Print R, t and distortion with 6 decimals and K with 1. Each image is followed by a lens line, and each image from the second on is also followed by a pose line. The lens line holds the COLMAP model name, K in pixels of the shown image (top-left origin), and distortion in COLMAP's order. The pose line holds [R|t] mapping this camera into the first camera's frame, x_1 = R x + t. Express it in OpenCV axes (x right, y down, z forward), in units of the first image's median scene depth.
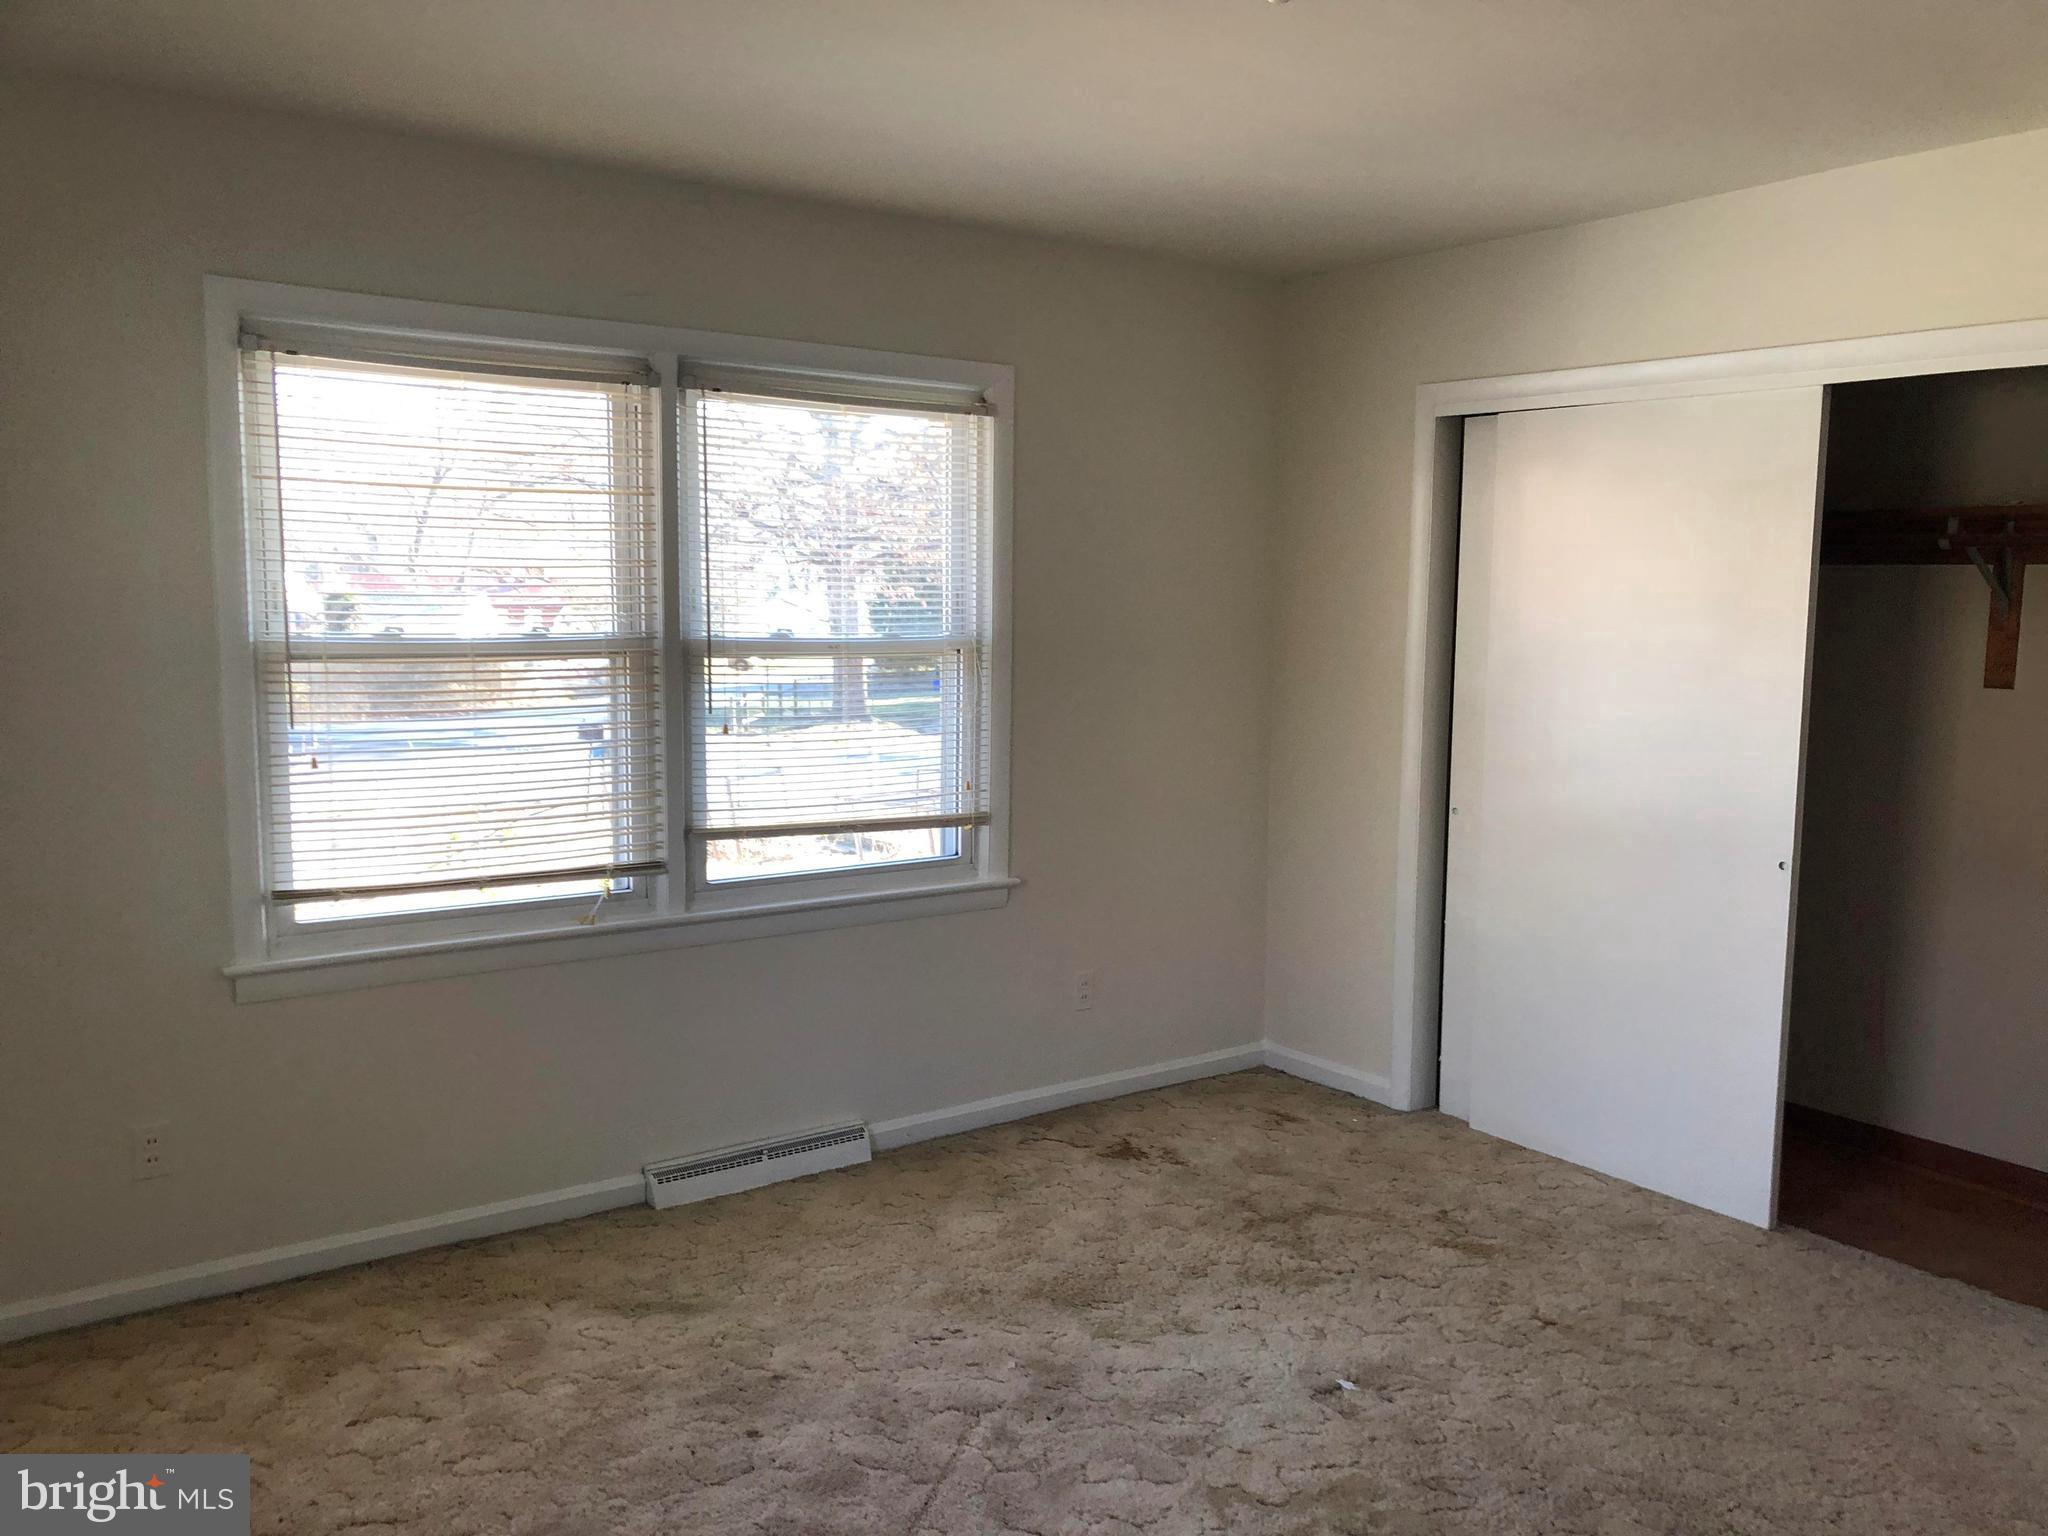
lens RADIAL K [[1690.0, 0, 1032.7], [0, 1690.0, 758.1], [0, 0, 1]] dist [0.017565, -0.036883]
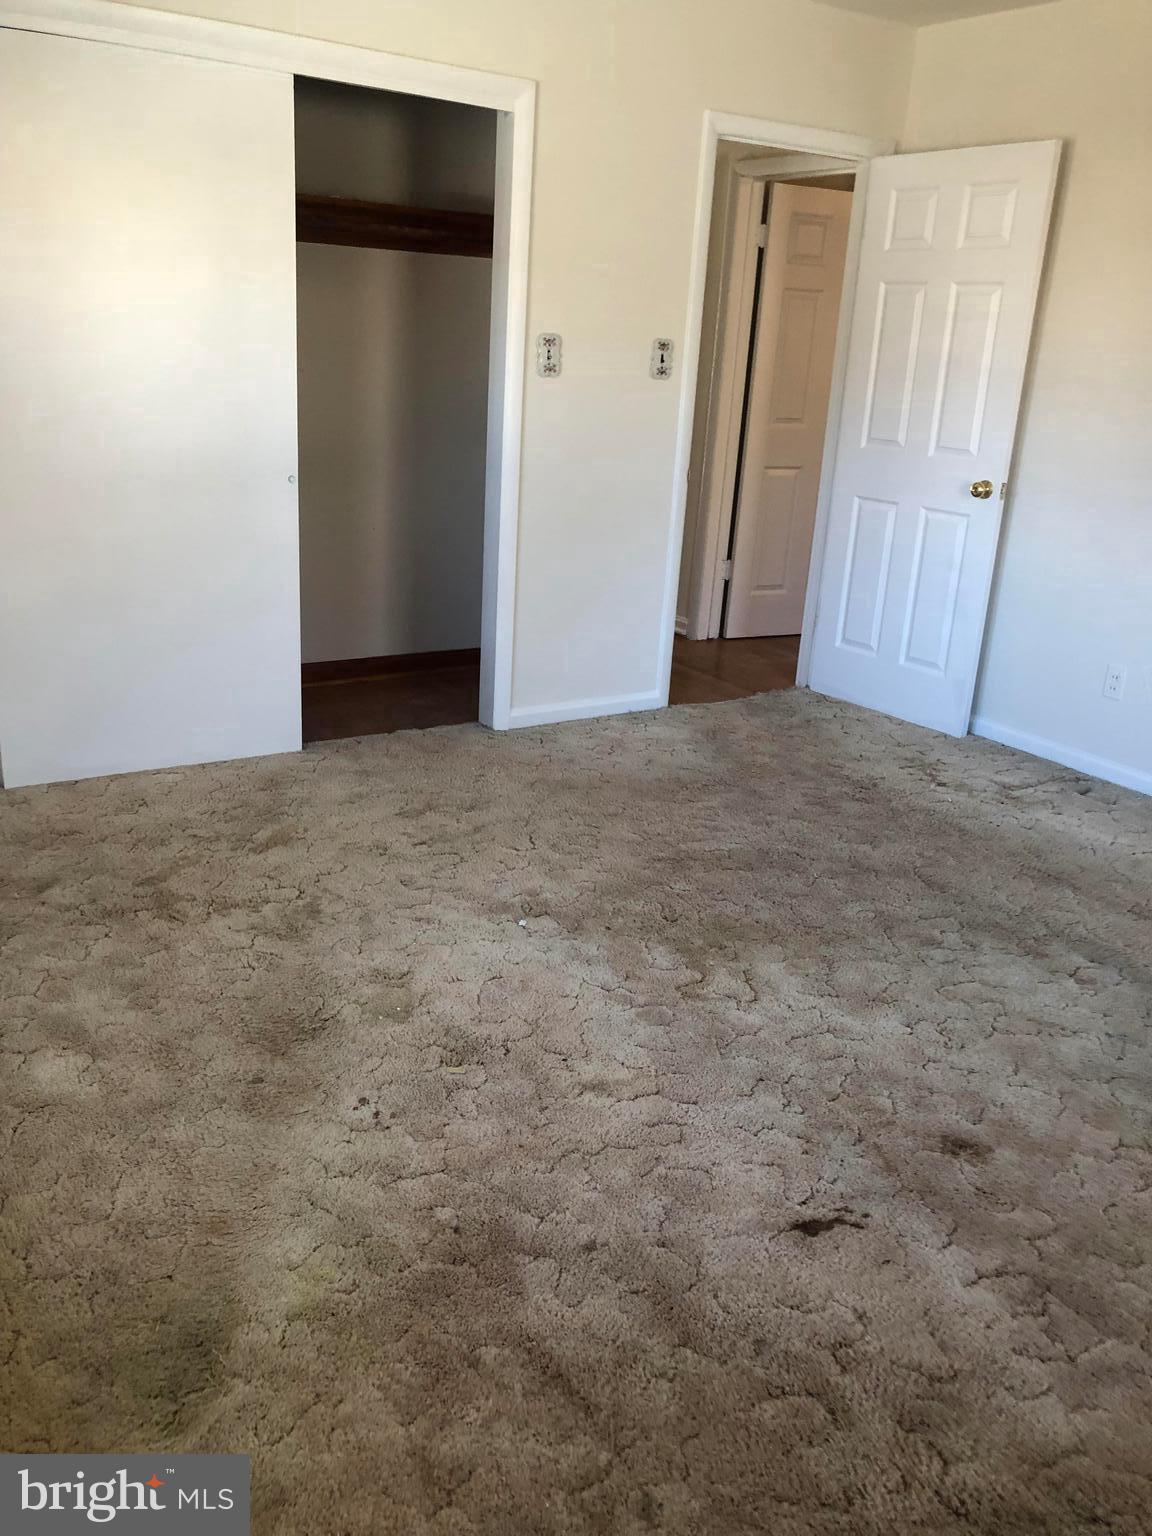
lens RADIAL K [[1267.5, 0, 578.9], [0, 1267.5, 766.4], [0, 0, 1]] dist [0.017565, -0.036883]
pose [[0.044359, -0.340065, 0.939355, -0.549928], [0.040518, 0.940119, 0.338428, -0.051351], [-0.998194, 0.023049, 0.055481, 0.743576]]
